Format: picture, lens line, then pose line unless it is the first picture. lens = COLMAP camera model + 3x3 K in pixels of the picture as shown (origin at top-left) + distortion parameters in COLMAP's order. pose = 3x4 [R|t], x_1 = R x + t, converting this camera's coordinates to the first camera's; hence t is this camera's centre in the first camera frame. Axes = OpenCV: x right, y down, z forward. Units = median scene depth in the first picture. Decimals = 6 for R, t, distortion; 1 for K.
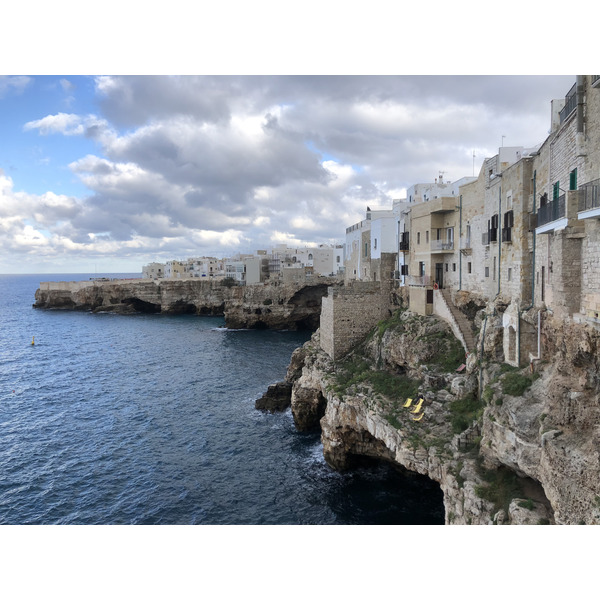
lens RADIAL K [[493.5, 0, 300.1], [0, 493.5, 294.9], [0, 0, 1]] dist [0.067888, -0.070943]
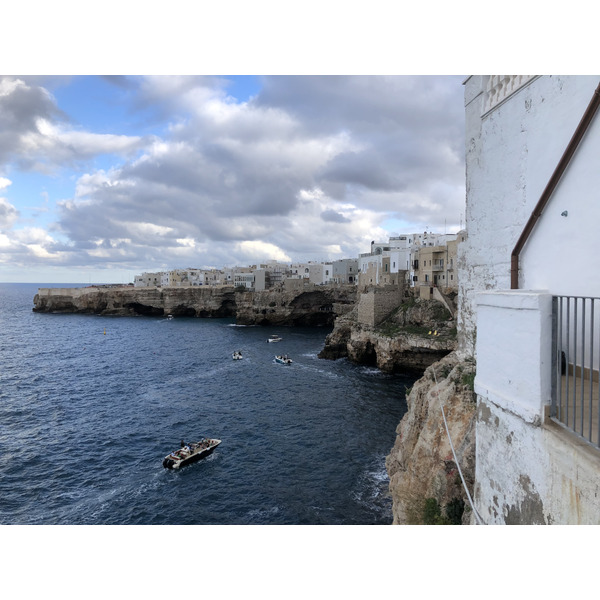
lens RADIAL K [[493.5, 0, 297.9], [0, 493.5, 294.2], [0, 0, 1]] dist [0.067888, -0.070943]
pose [[0.990961, 0.013507, 0.133472, -0.523785], [-0.009685, 0.999526, -0.029240, 0.075909], [-0.133803, 0.027683, 0.990621, -0.921852]]
